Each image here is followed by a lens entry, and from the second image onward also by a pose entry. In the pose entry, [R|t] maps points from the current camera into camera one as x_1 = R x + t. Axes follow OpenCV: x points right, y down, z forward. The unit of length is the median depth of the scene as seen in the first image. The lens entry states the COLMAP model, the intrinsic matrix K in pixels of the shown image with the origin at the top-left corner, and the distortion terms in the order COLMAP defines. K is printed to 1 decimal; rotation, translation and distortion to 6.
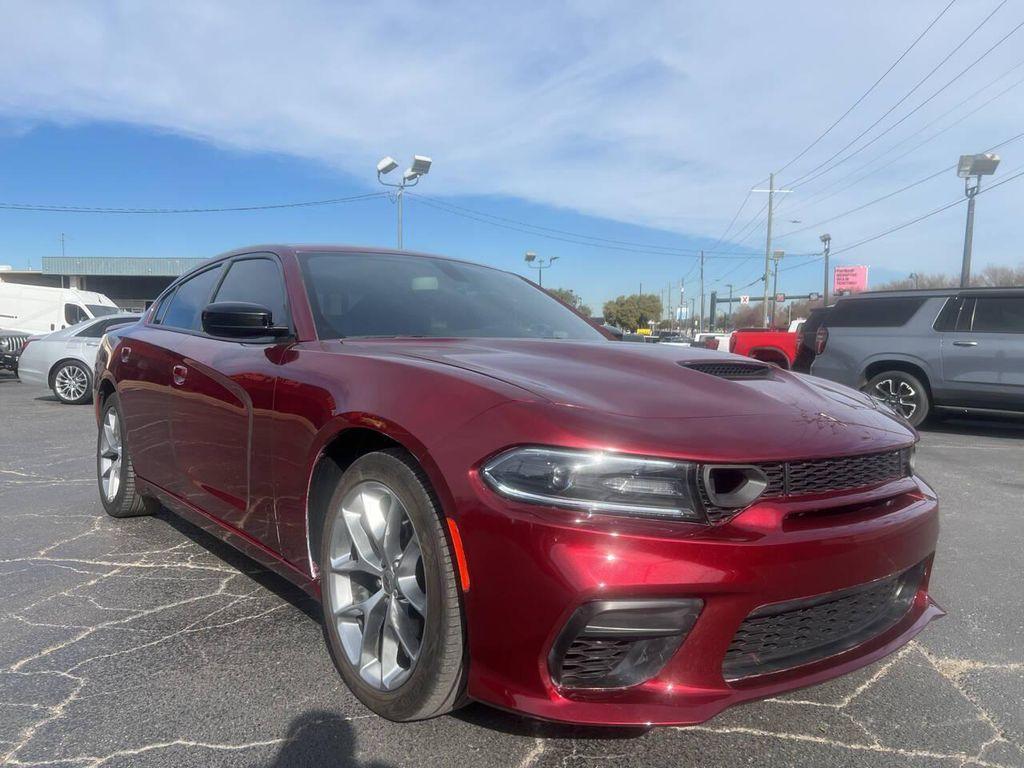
lens RADIAL K [[774.7, 0, 512.0], [0, 774.7, 384.0], [0, 0, 1]] dist [0.002089, -0.002173]
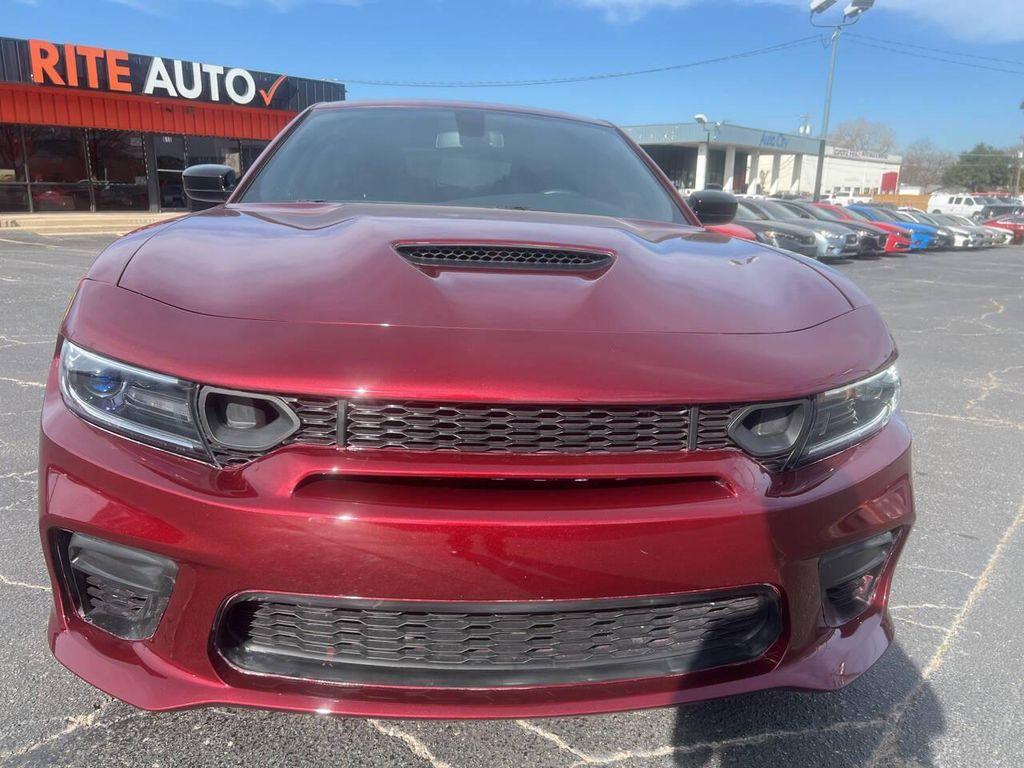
lens RADIAL K [[776.9, 0, 523.6], [0, 776.9, 376.3], [0, 0, 1]] dist [0.003665, -0.007118]
pose [[0.841933, 0.122638, -0.525461, 0.673381], [-0.038674, 0.985040, 0.167933, -0.030640], [0.538194, -0.121066, 0.834080, 0.424564]]
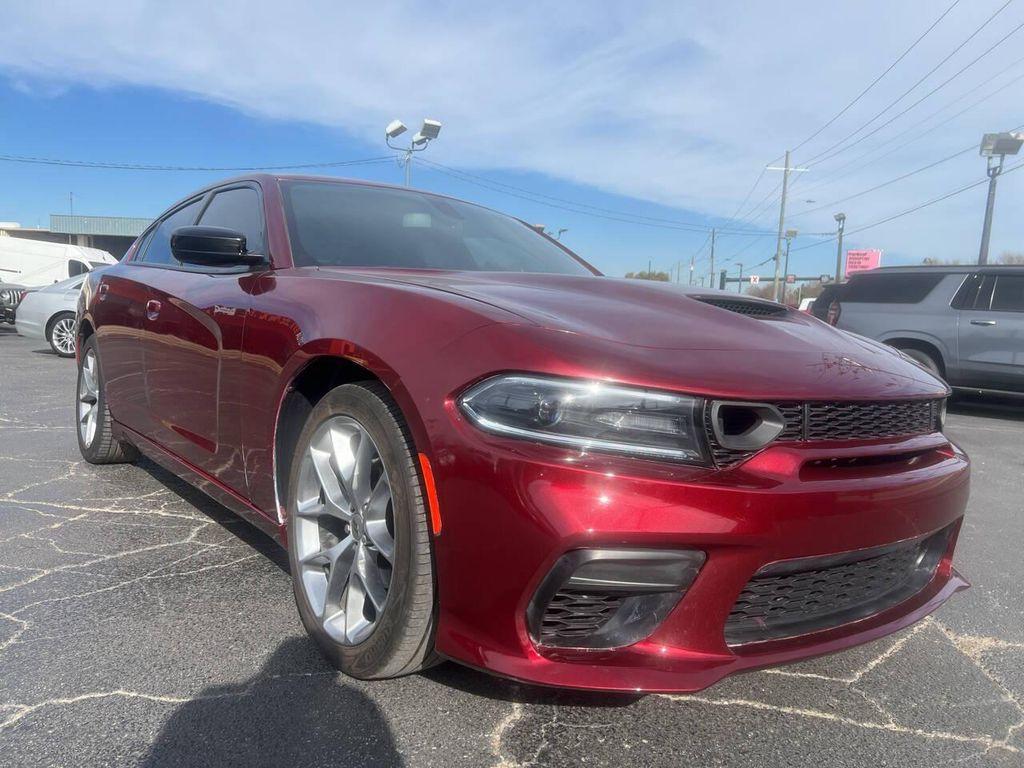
lens RADIAL K [[774.6, 0, 507.0], [0, 774.6, 383.8], [0, 0, 1]] dist [0.002221, -0.004023]
pose [[0.999421, 0.031725, -0.012267, 0.019873], [-0.031309, 0.998974, 0.032712, 0.048717], [0.013292, -0.032309, 0.999390, 0.094356]]
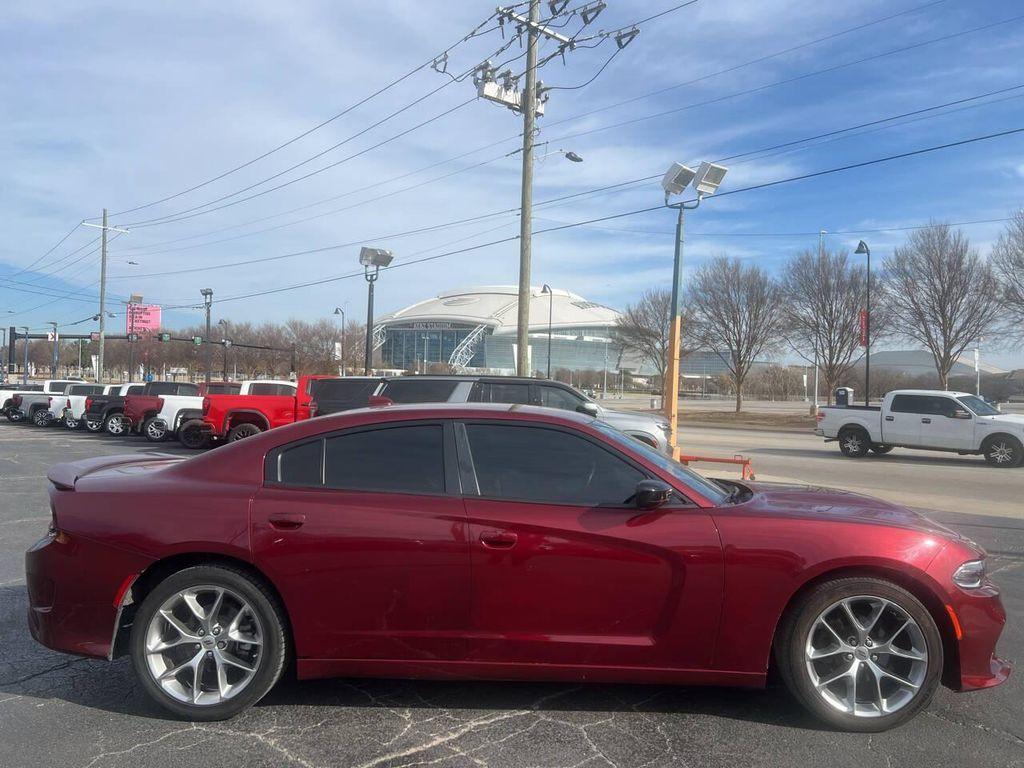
lens RADIAL K [[774.7, 0, 512.0], [0, 774.7, 384.0], [0, 0, 1]] dist [0.002089, -0.002173]
pose [[0.632044, 0.004580, 0.774919, -1.984850], [0.029992, 0.999089, -0.030368, -0.309253], [-0.774352, 0.042435, 0.631331, 0.488568]]
